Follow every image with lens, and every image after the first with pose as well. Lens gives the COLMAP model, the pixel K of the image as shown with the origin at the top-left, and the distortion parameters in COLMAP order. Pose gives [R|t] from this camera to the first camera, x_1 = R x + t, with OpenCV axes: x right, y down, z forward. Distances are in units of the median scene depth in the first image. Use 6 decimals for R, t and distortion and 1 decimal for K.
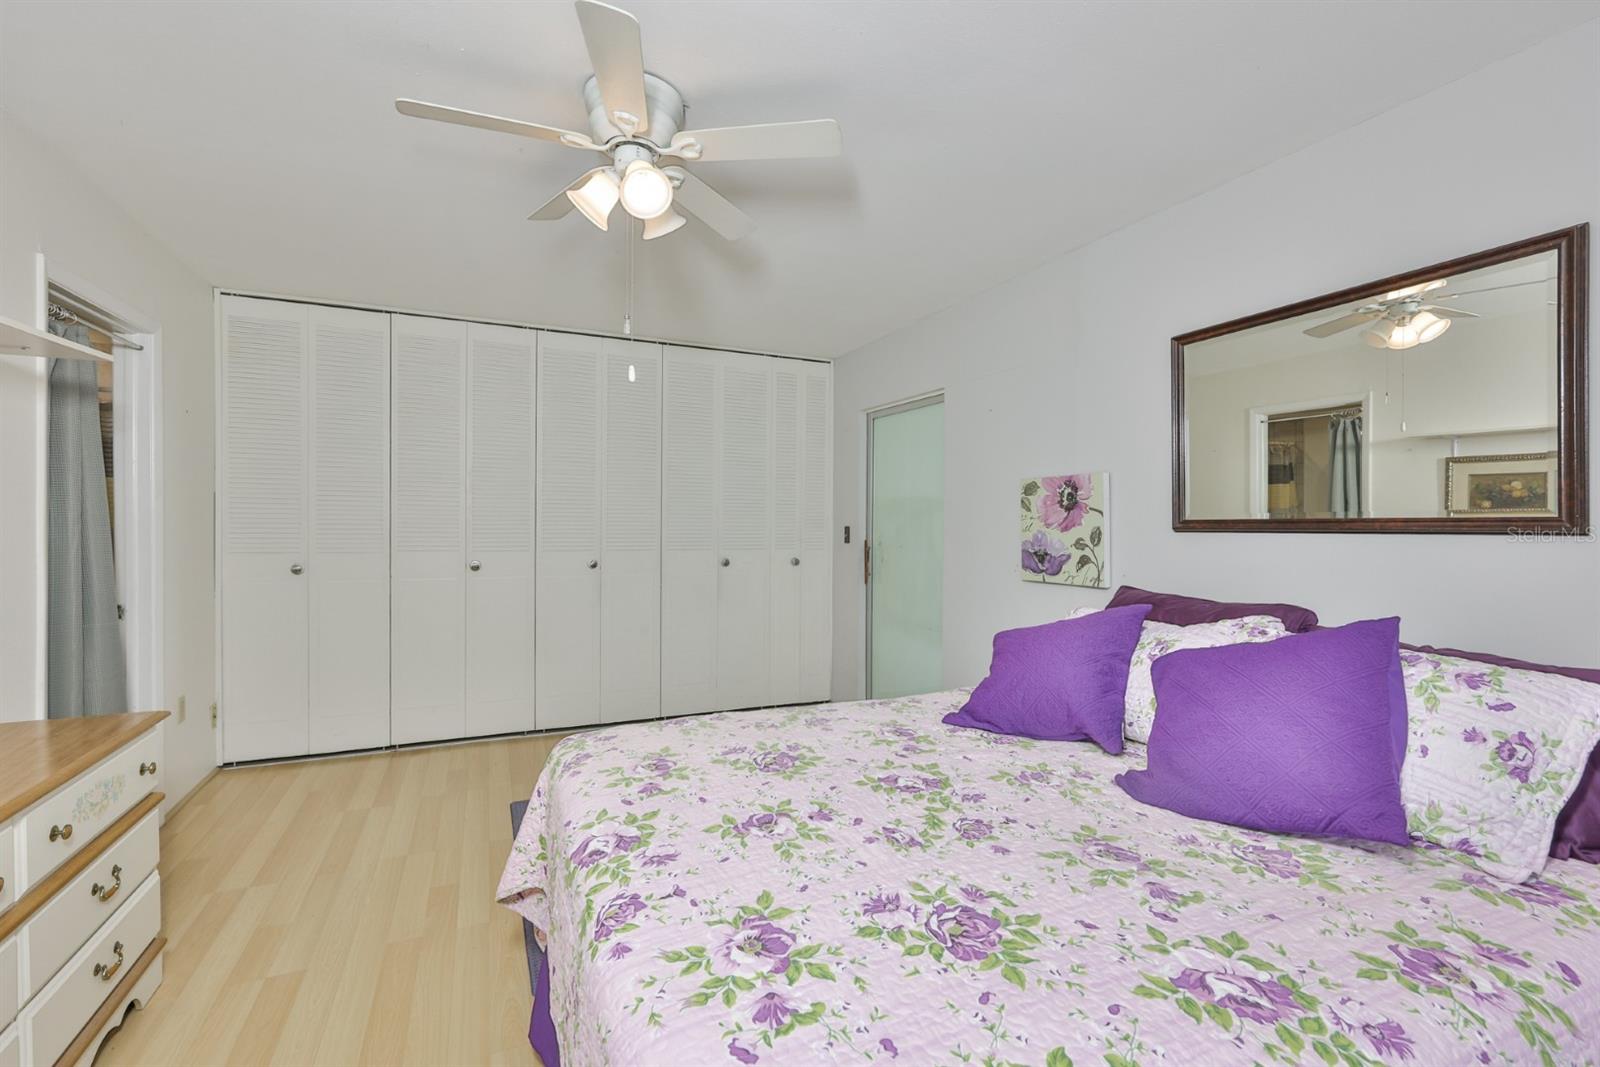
lens RADIAL K [[683.7, 0, 790.7], [0, 683.7, 530.0], [0, 0, 1]] dist [-0.003637, -0.000243]
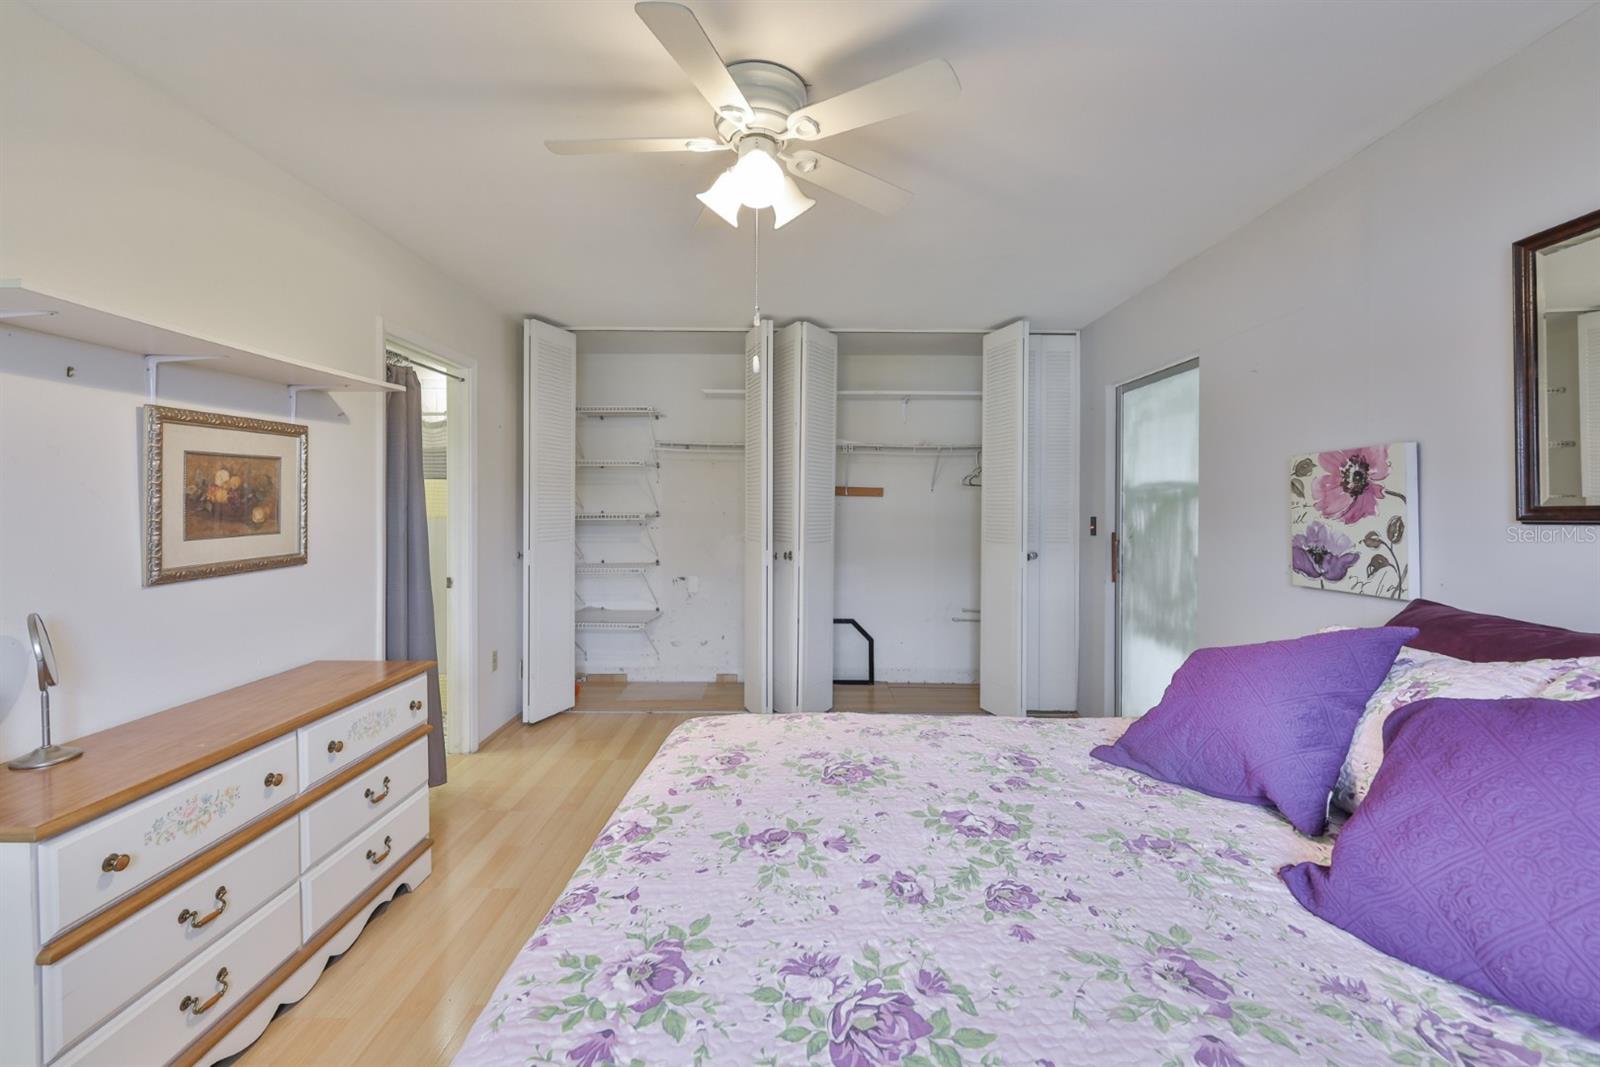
lens RADIAL K [[678.2, 0, 806.6], [0, 678.2, 515.3], [0, 0, 1]] dist [-0.002376, -0.000031]
pose [[0.915331, -0.001614, -0.402699, 0.268240], [-0.001776, 0.999966, -0.008044, 0.001142], [0.402698, 0.008078, 0.915297, 0.133374]]
